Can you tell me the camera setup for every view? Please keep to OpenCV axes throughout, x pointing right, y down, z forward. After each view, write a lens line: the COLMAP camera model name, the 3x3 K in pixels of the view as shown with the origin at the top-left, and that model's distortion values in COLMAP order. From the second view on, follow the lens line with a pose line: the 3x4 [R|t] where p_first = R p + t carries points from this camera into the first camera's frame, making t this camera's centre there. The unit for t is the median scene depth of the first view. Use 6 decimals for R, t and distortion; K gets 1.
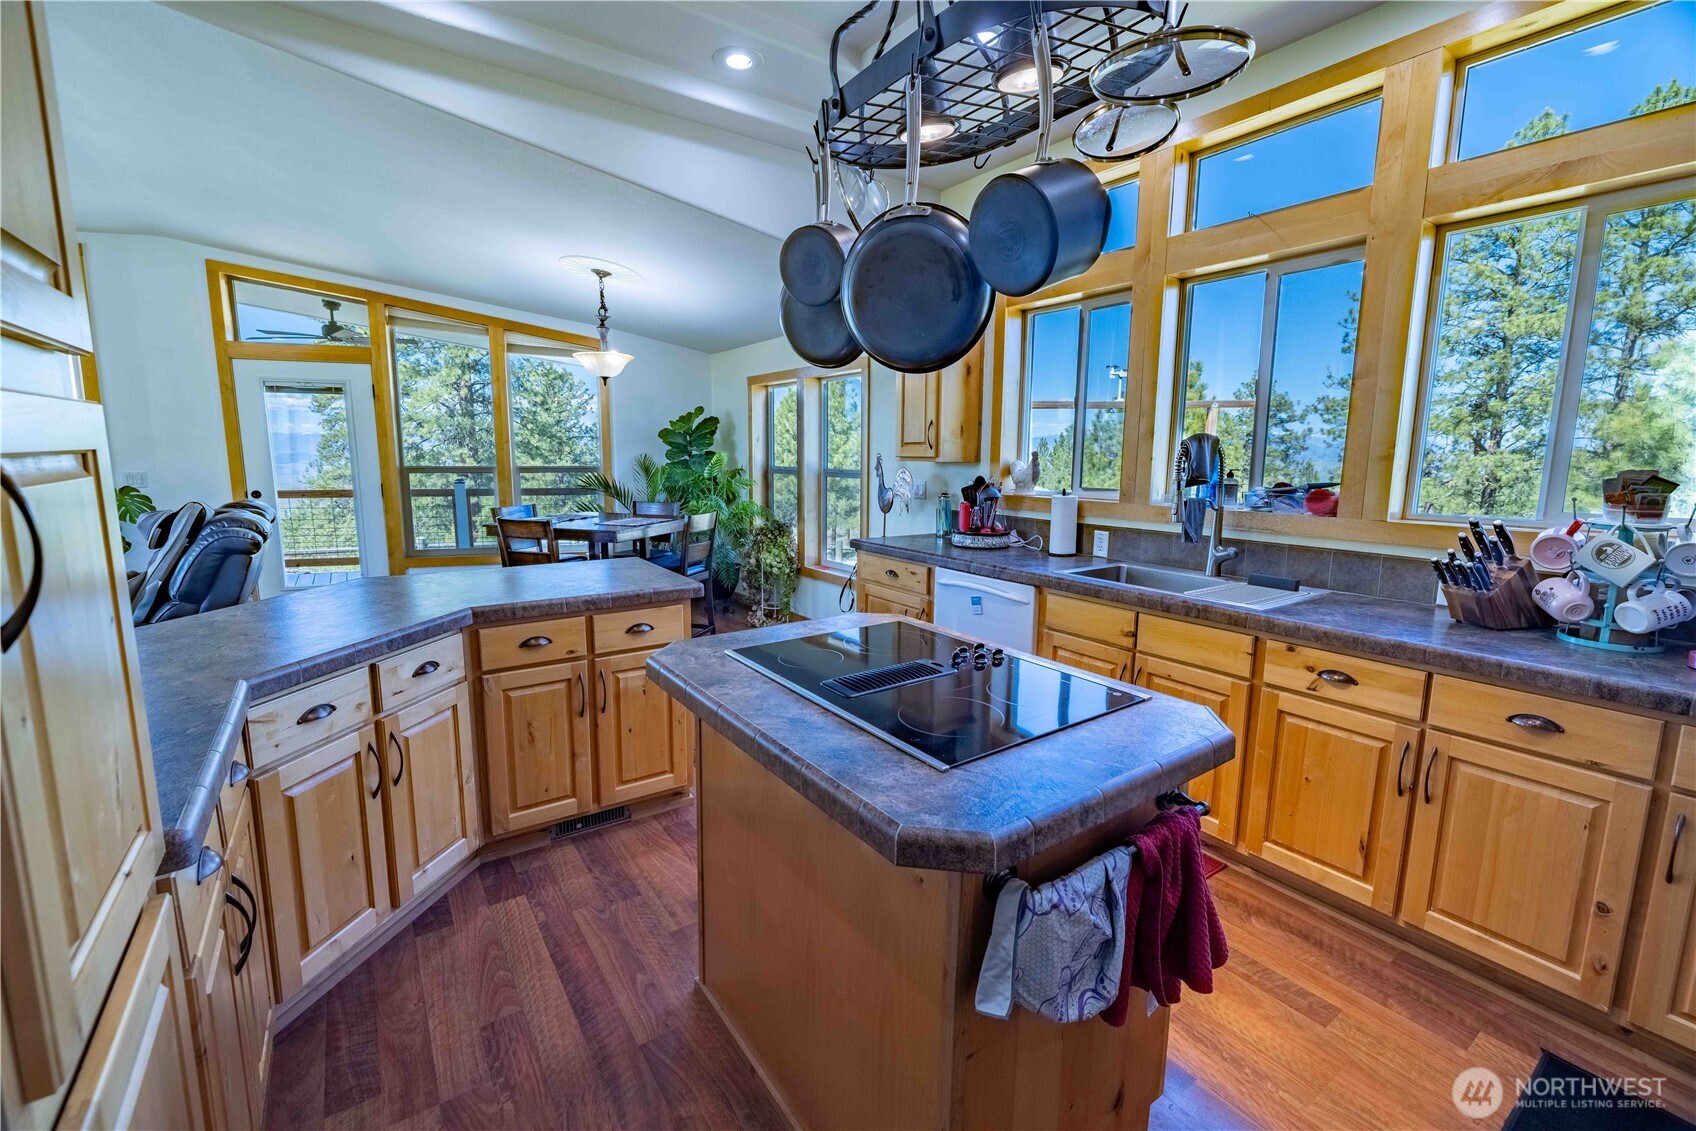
lens RADIAL K [[710.3, 0, 837.8], [0, 710.3, 558.9], [0, 0, 1]] dist [0.001769, -0.000259]
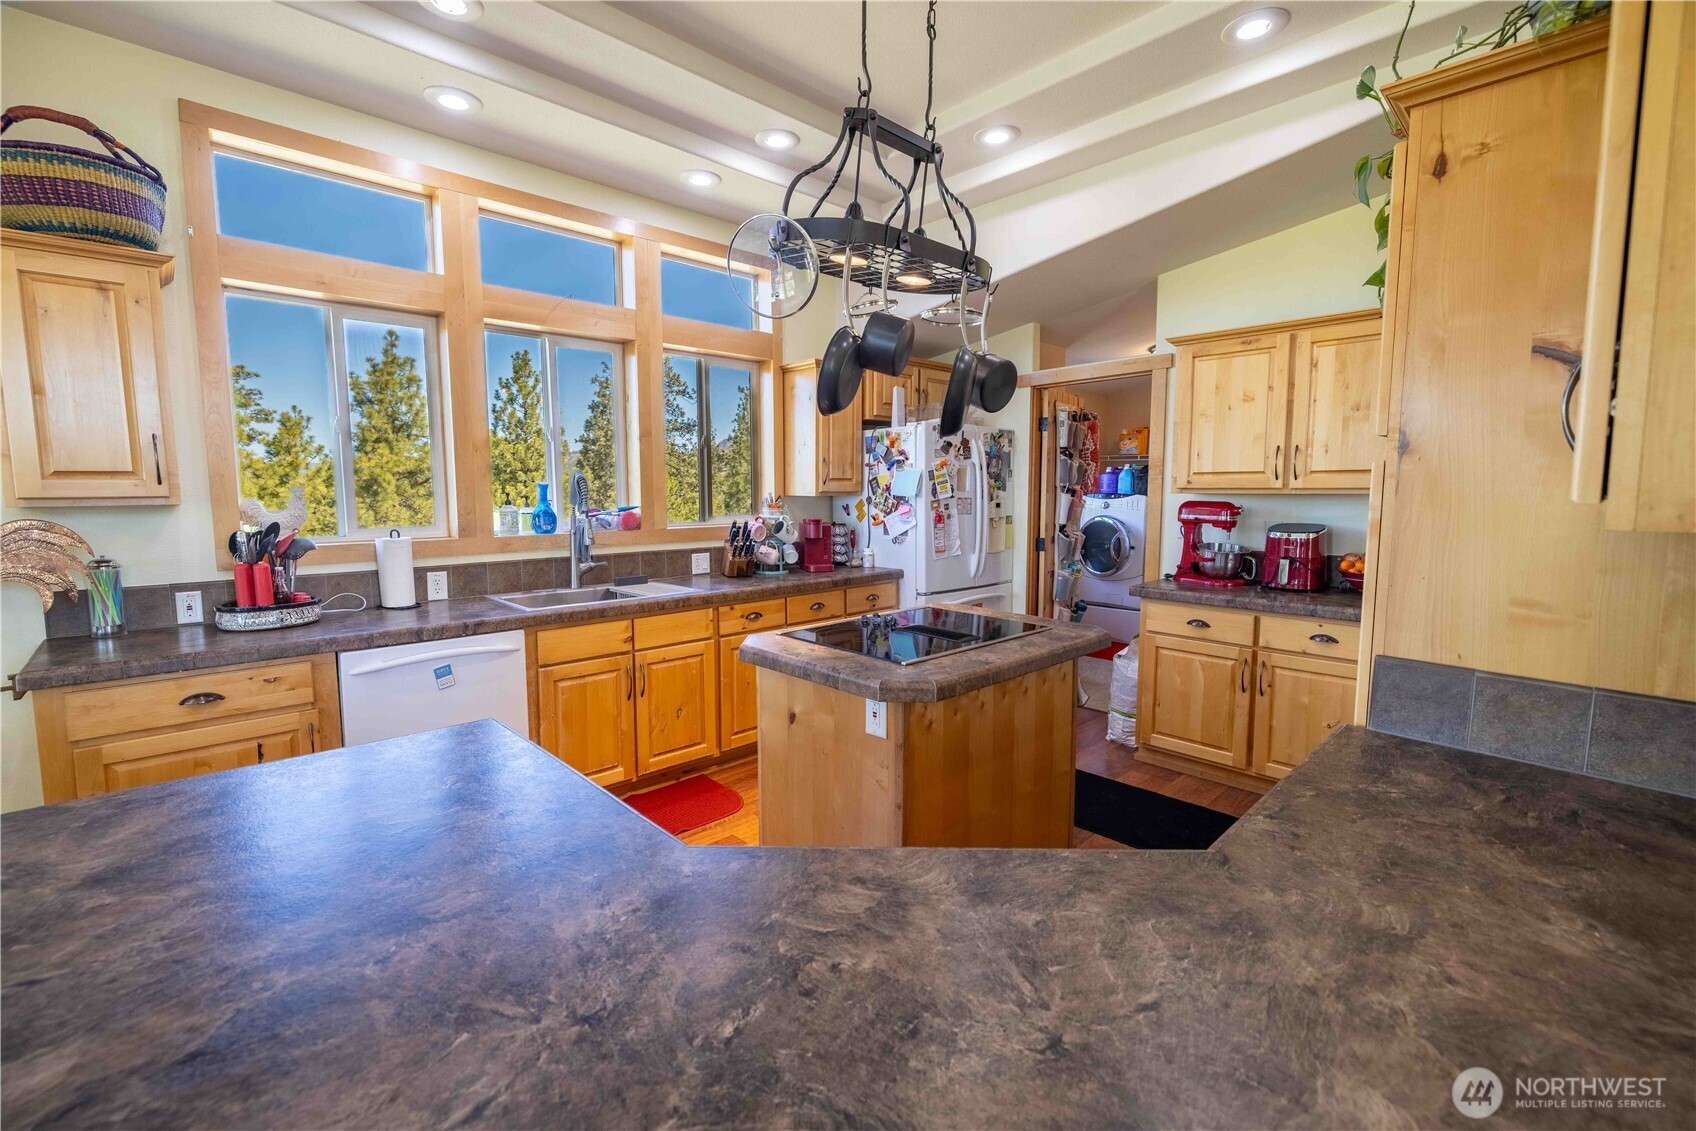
lens RADIAL K [[710.3, 0, 843.3], [0, 710.3, 555.4], [0, 0, 1]] dist [0.001769, -0.000259]
pose [[-0.152592, -0.104302, 0.982770, -0.653849], [0.144864, 0.981314, 0.126640, -0.107144], [-0.977614, 0.161692, -0.134631, 0.642743]]
